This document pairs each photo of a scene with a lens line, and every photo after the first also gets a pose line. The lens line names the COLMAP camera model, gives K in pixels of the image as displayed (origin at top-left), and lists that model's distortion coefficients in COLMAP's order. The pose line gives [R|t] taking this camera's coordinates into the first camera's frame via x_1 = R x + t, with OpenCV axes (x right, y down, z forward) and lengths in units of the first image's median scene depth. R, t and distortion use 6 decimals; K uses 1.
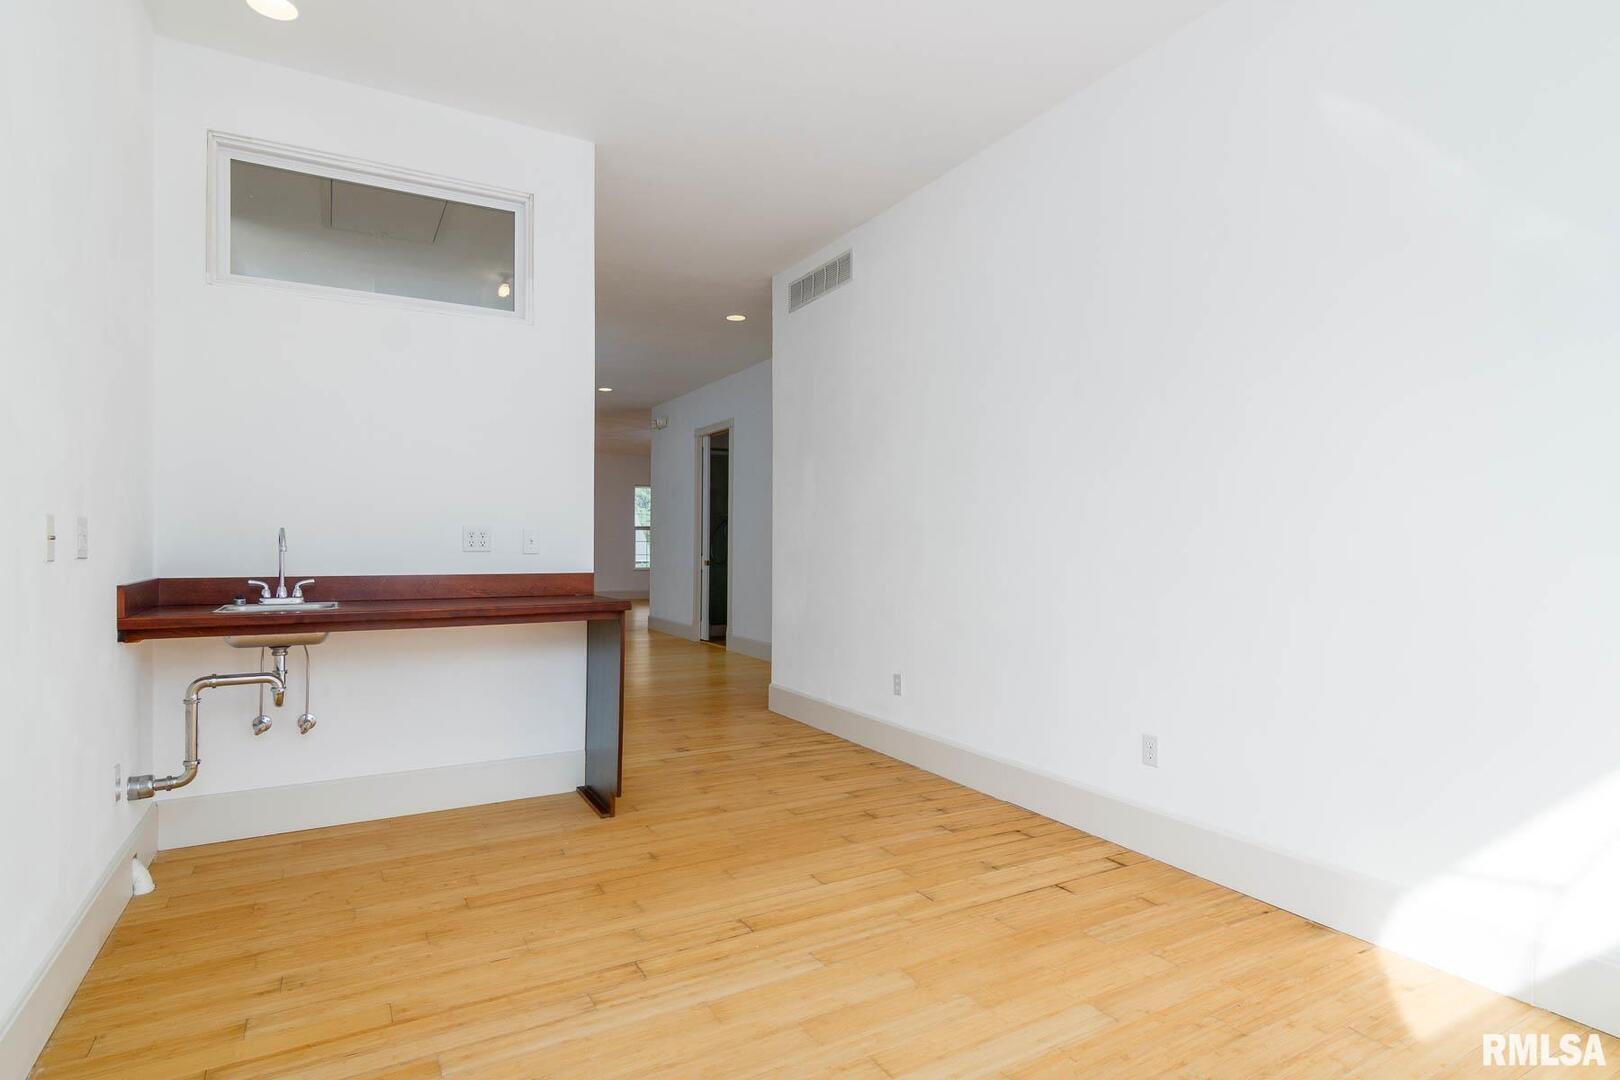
lens RADIAL K [[829.0, 0, 809.9], [0, 829.0, 540.6], [0, 0, 1]] dist [0.000484, 0.000034]
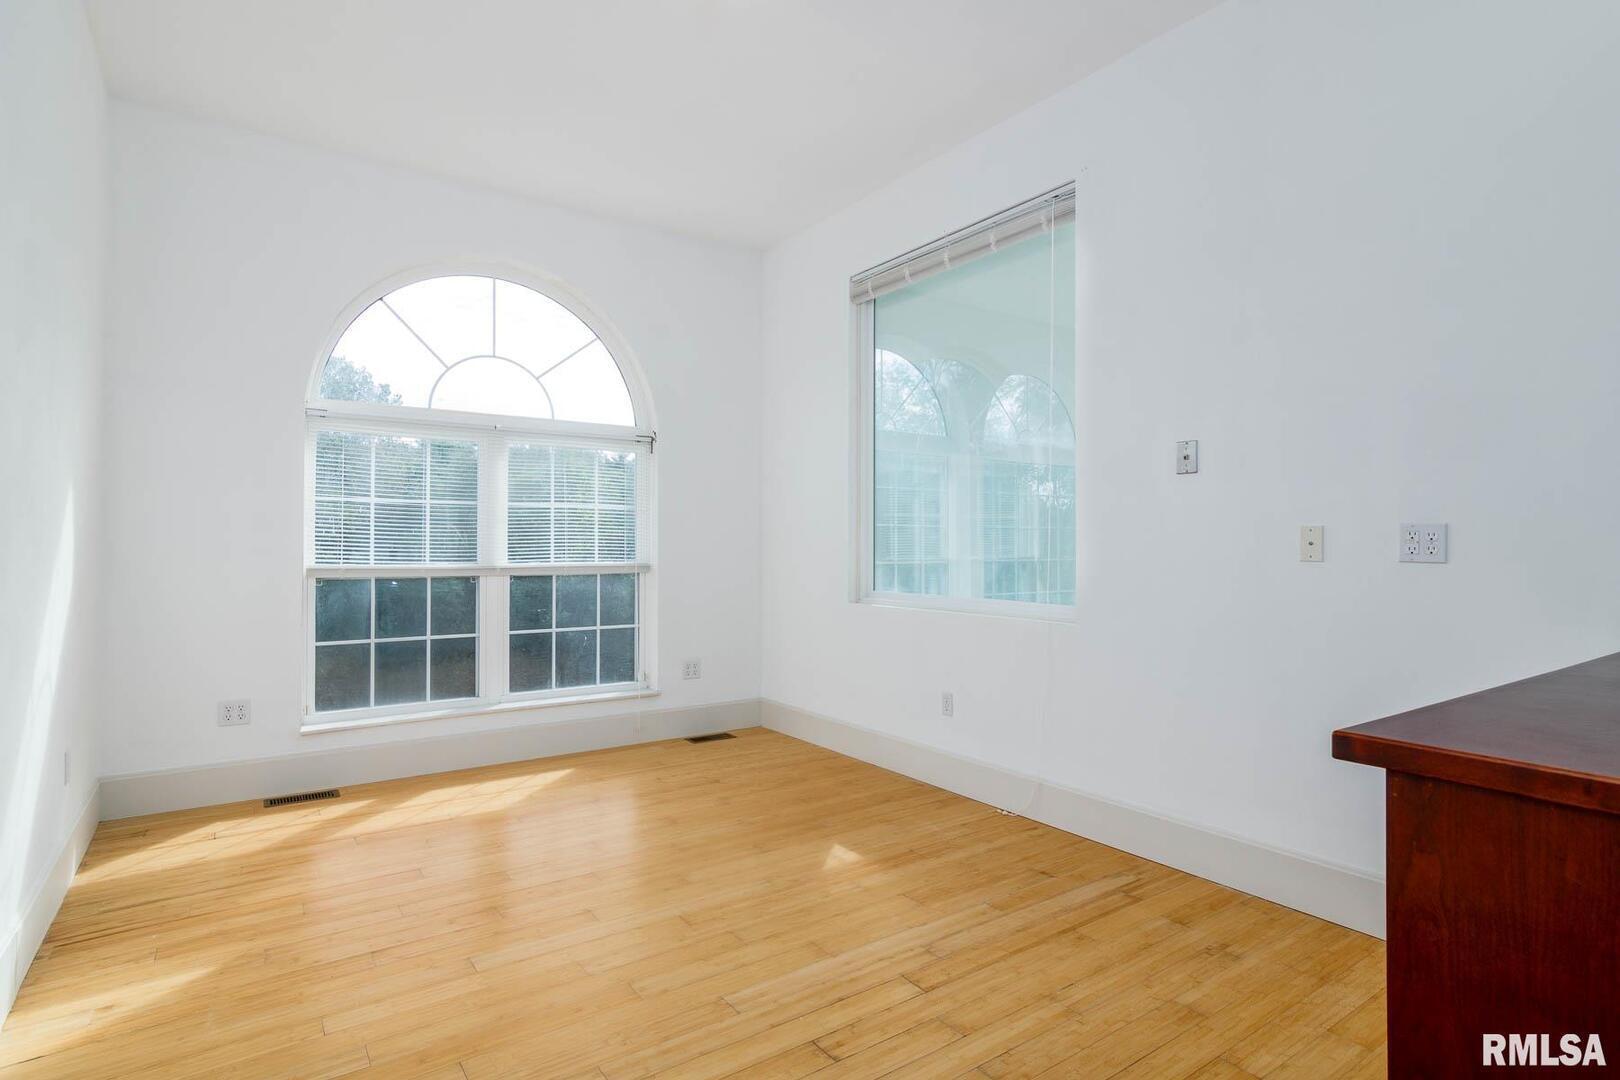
lens RADIAL K [[829.0, 0, 810.4], [0, 829.0, 540.8], [0, 0, 1]] dist [0.000484, 0.000034]
pose [[-0.994865, -0.008098, -0.100888, 0.018049], [-0.007511, 0.999953, -0.006200, 0.006596], [0.100934, -0.005411, -0.994878, 1.950967]]
